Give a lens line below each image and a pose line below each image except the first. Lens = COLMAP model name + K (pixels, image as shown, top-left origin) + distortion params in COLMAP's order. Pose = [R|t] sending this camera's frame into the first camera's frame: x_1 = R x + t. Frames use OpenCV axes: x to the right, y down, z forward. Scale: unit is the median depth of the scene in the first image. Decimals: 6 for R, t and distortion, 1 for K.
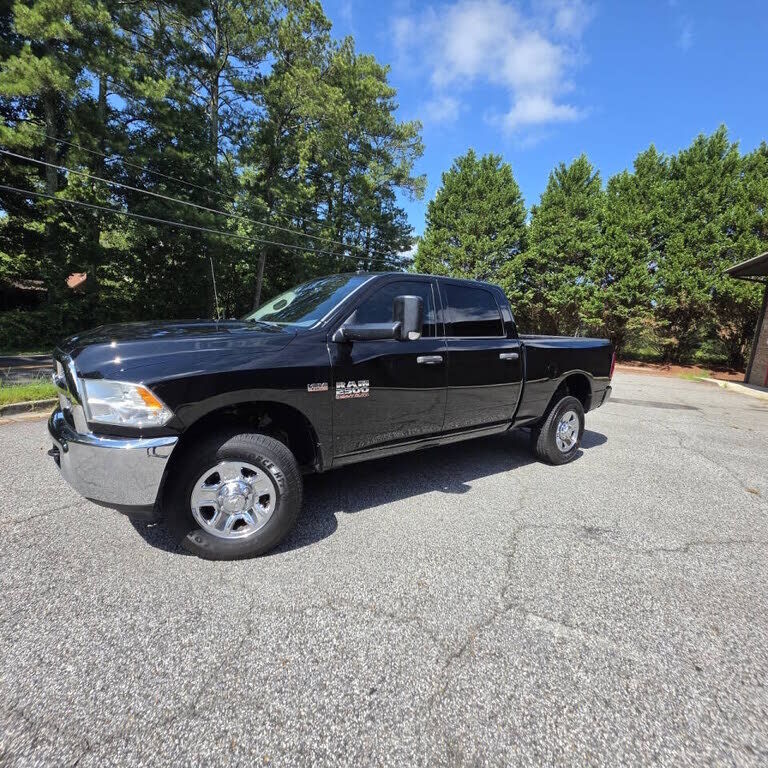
lens RADIAL K [[417.3, 0, 373.7], [0, 417.3, 384.6], [0, 0, 1]] dist [0.000089, -0.002943]
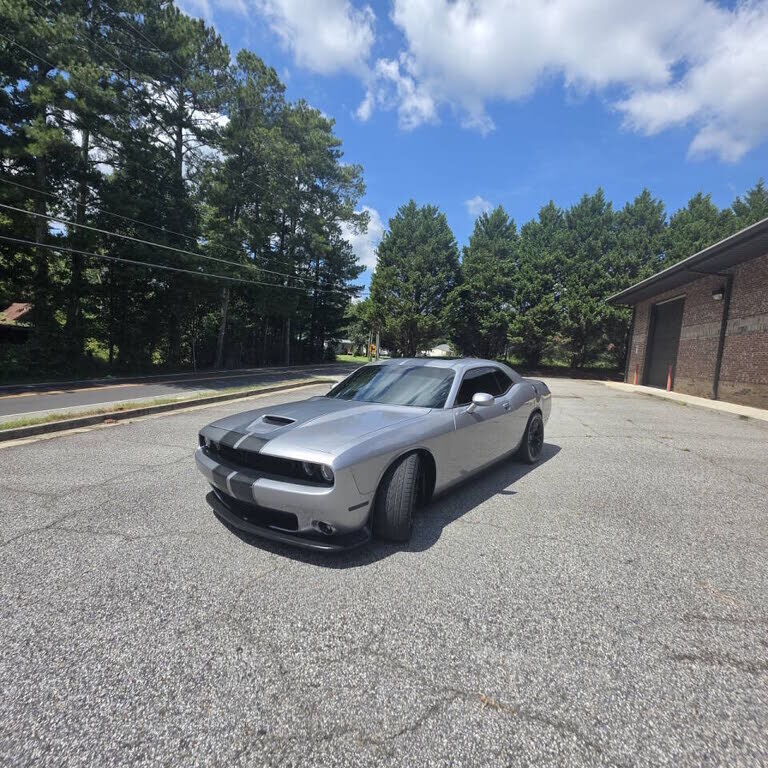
lens RADIAL K [[417.3, 0, 373.7], [0, 417.3, 384.6], [0, 0, 1]] dist [0.000089, -0.002943]
pose [[0.989601, -0.040370, 0.138060, -0.062967], [0.047352, 0.997741, -0.047662, 0.017788], [-0.135824, 0.053704, 0.989276, -0.145406]]
